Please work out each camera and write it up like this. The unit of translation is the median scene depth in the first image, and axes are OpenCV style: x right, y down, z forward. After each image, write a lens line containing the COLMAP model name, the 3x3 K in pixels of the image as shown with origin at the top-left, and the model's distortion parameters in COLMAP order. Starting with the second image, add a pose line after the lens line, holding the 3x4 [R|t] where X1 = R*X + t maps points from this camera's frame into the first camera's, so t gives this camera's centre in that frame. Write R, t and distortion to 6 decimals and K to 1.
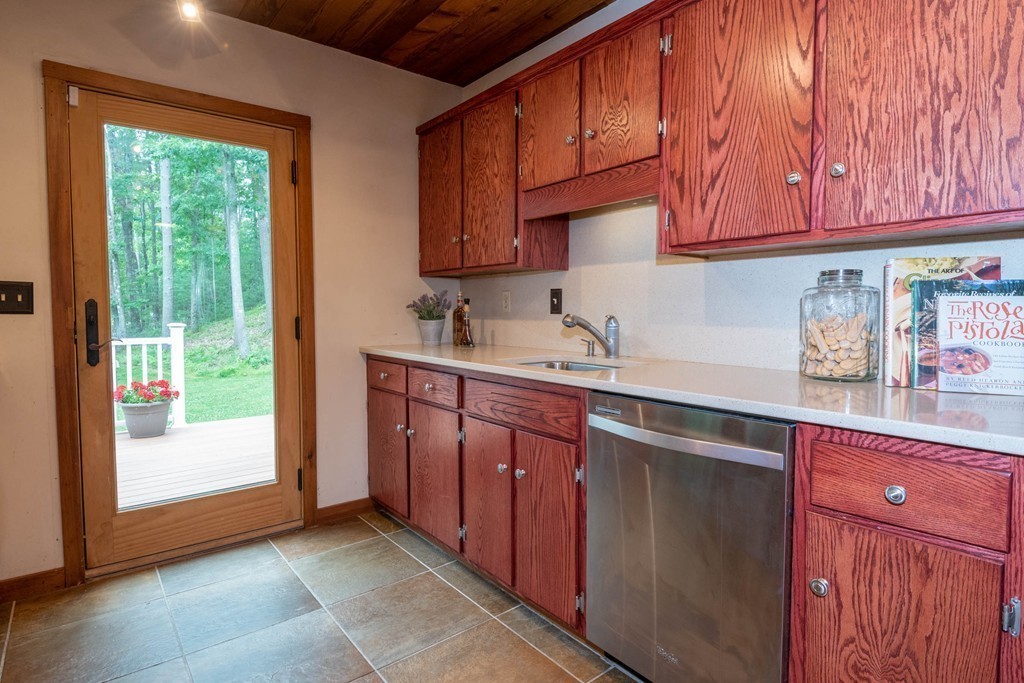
lens RADIAL K [[541.5, 0, 512.2], [0, 541.5, 336.2], [0, 0, 1]] dist [-0.002004, -0.000219]
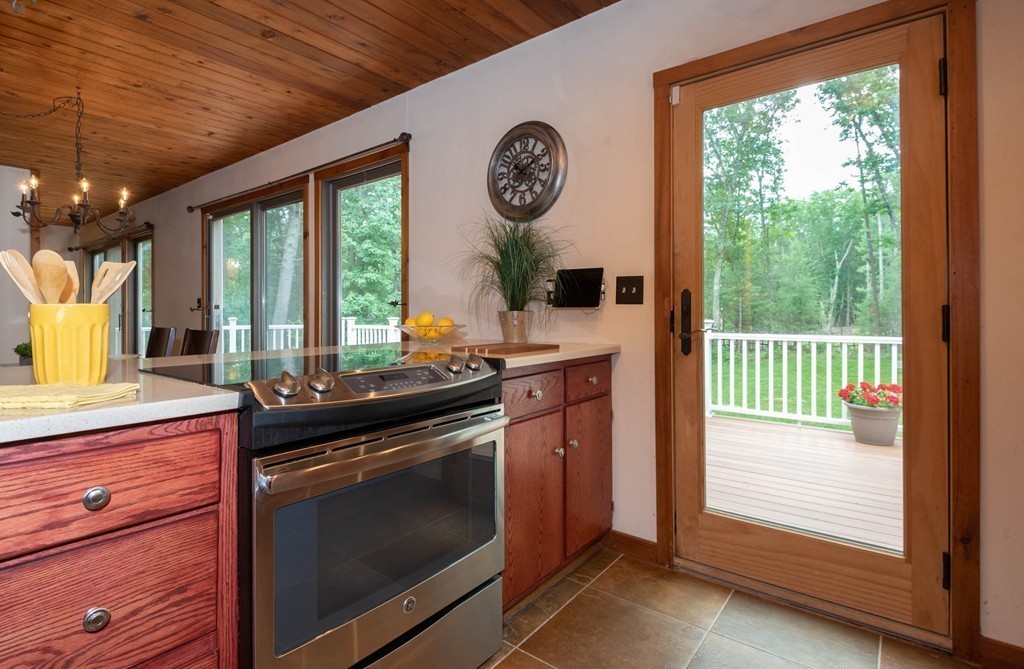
lens RADIAL K [[508.1, 0, 511.2], [0, 508.1, 311.7], [0, 0, 1]] dist [0.004417, -0.003256]
pose [[0.229288, -0.002608, -0.973355, 0.067075], [-0.045028, 0.998897, -0.013283, 0.001583], [0.972317, 0.046873, 0.228918, 0.444972]]
